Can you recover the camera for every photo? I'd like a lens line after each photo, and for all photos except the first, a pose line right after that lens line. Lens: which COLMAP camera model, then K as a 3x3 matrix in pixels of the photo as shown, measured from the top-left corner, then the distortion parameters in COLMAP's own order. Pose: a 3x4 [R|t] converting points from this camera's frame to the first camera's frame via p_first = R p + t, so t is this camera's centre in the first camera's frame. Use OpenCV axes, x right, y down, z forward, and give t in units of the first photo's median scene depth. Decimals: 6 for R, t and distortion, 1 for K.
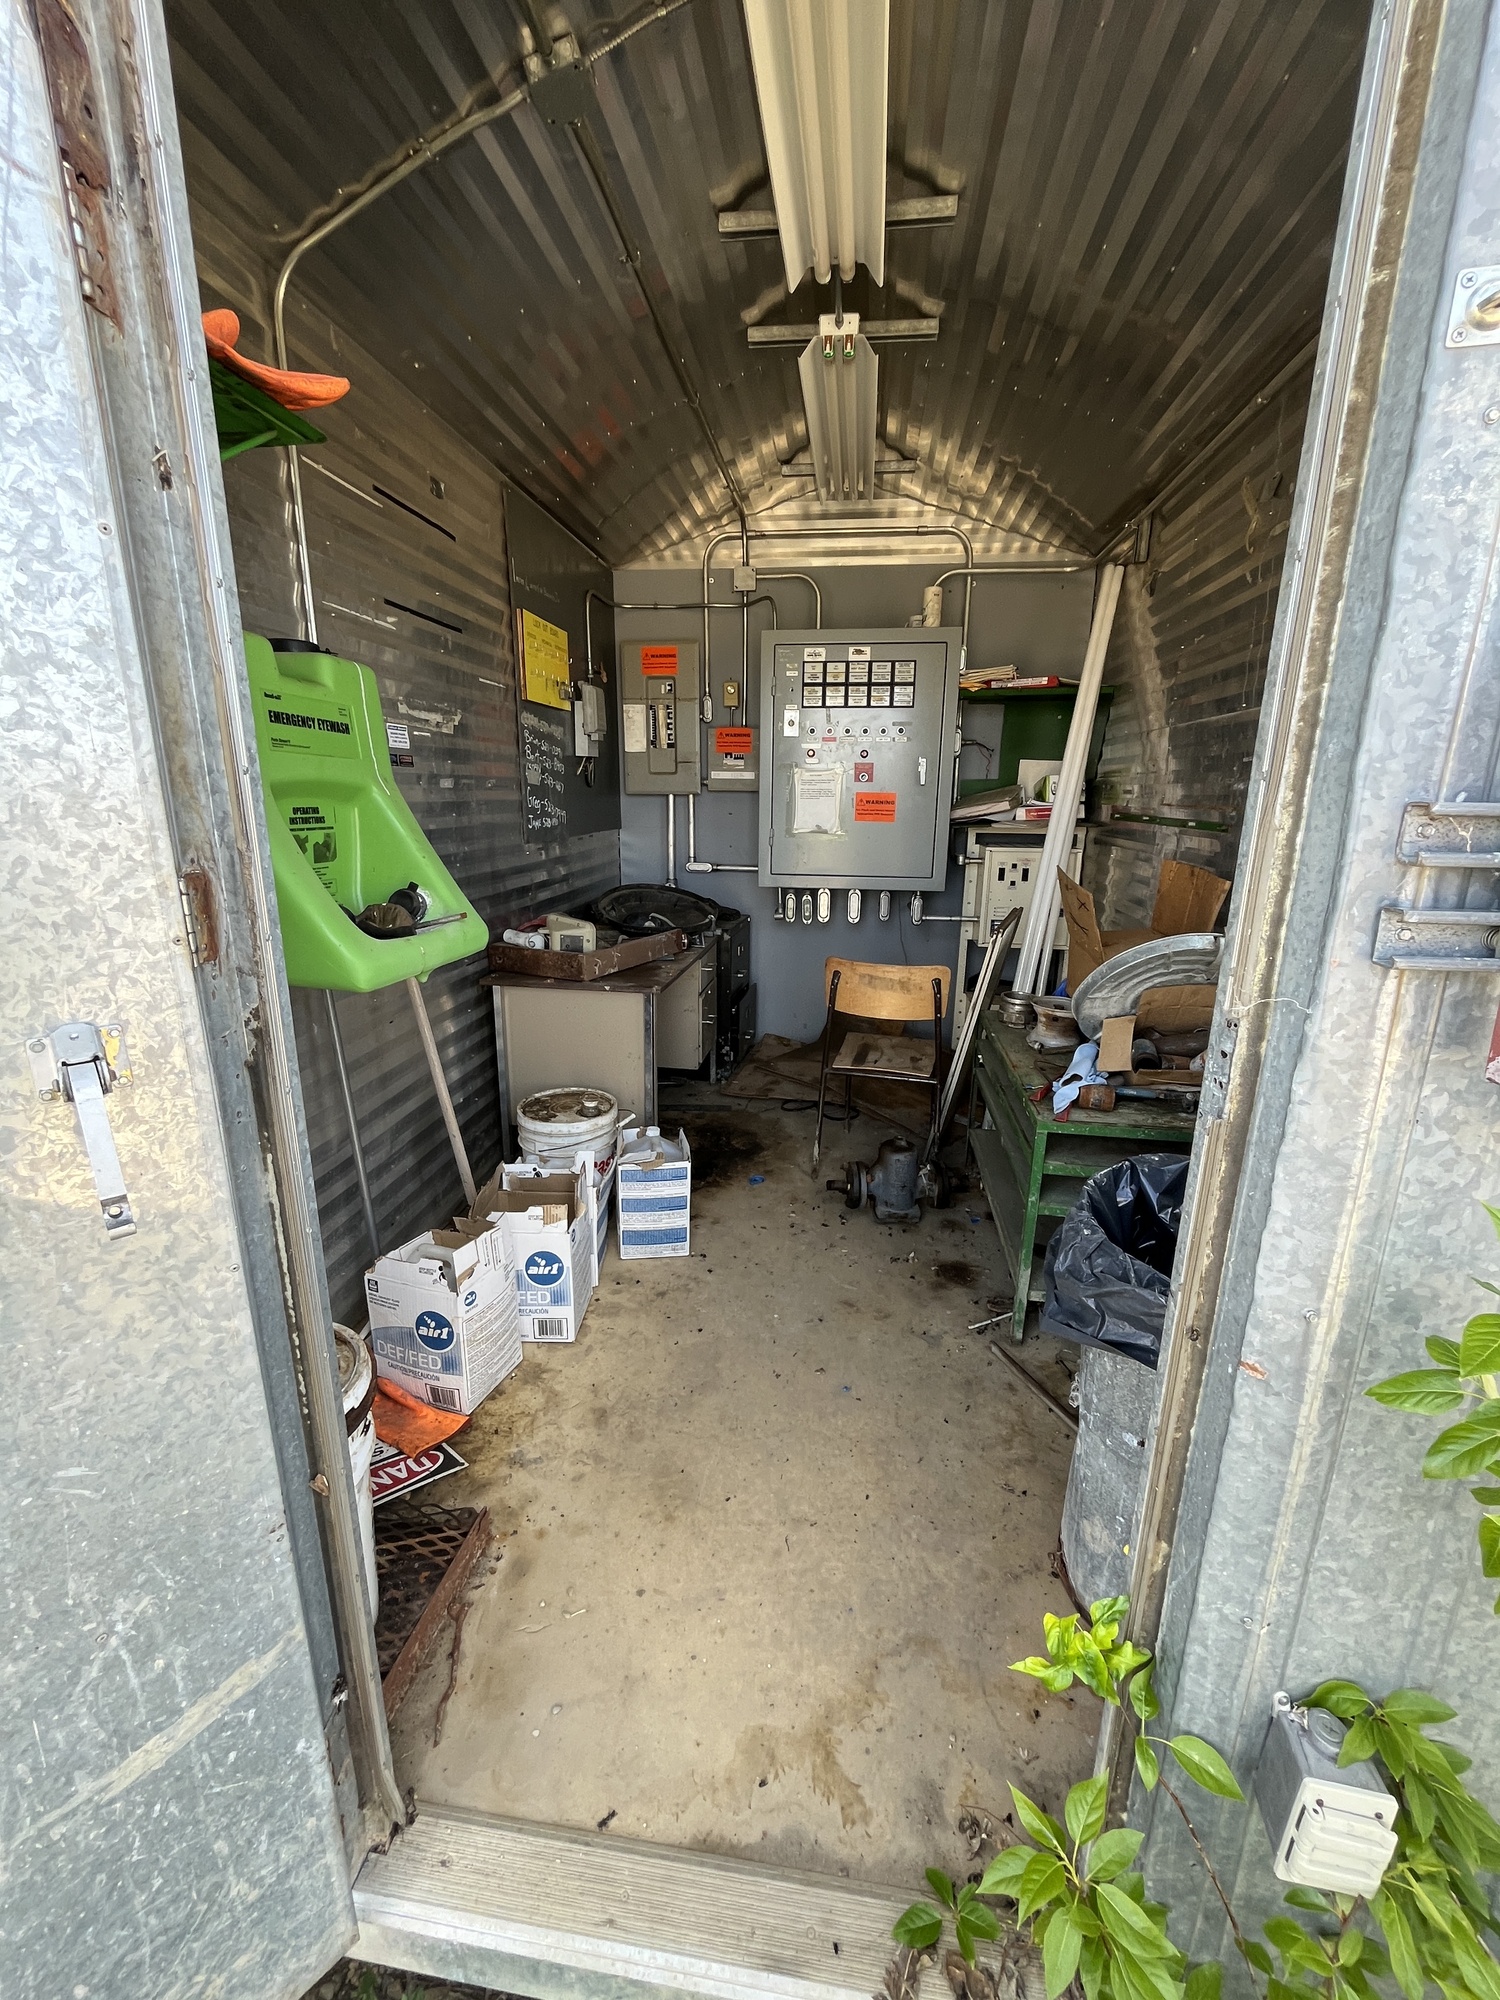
lens RADIAL K [[803.0, 0, 752.1], [0, 803.0, 1001.2], [0, 0, 1]] dist [-0.011622, 0.000630]
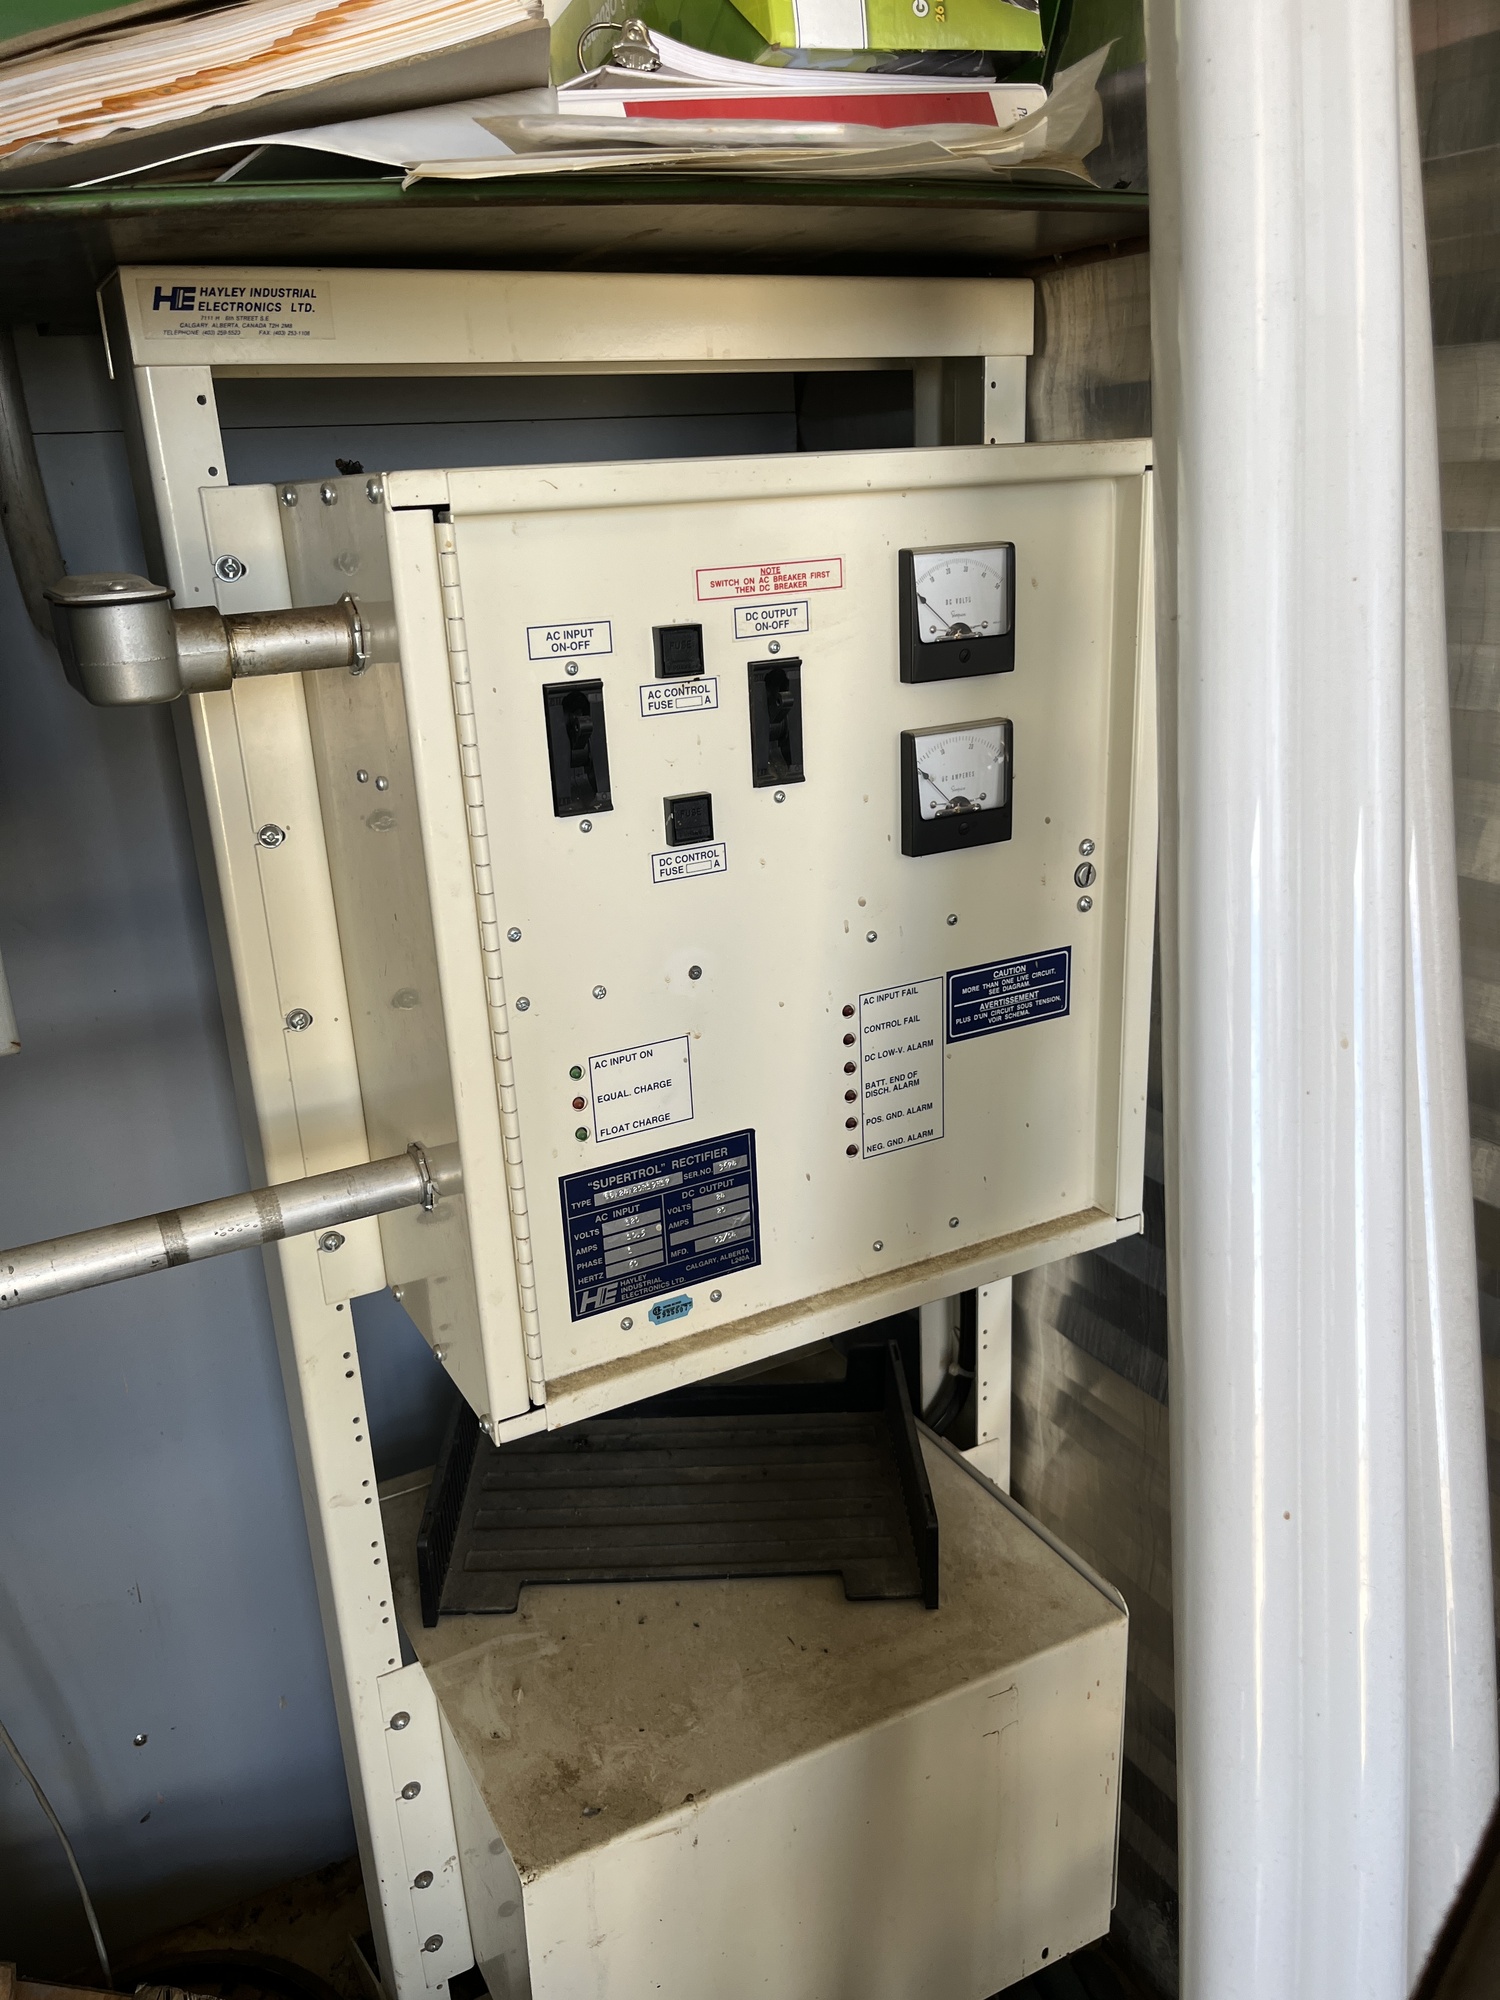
lens RADIAL K [[1508.0, 0, 743.4], [0, 1508.0, 1000.9], [0, 0, 1]] dist [0.006664, -0.010156]
pose [[0.812008, -0.228434, 0.537085, 0.213103], [0.196227, 0.973507, 0.117383, -0.141136], [-0.549670, 0.010074, 0.835321, 0.808152]]
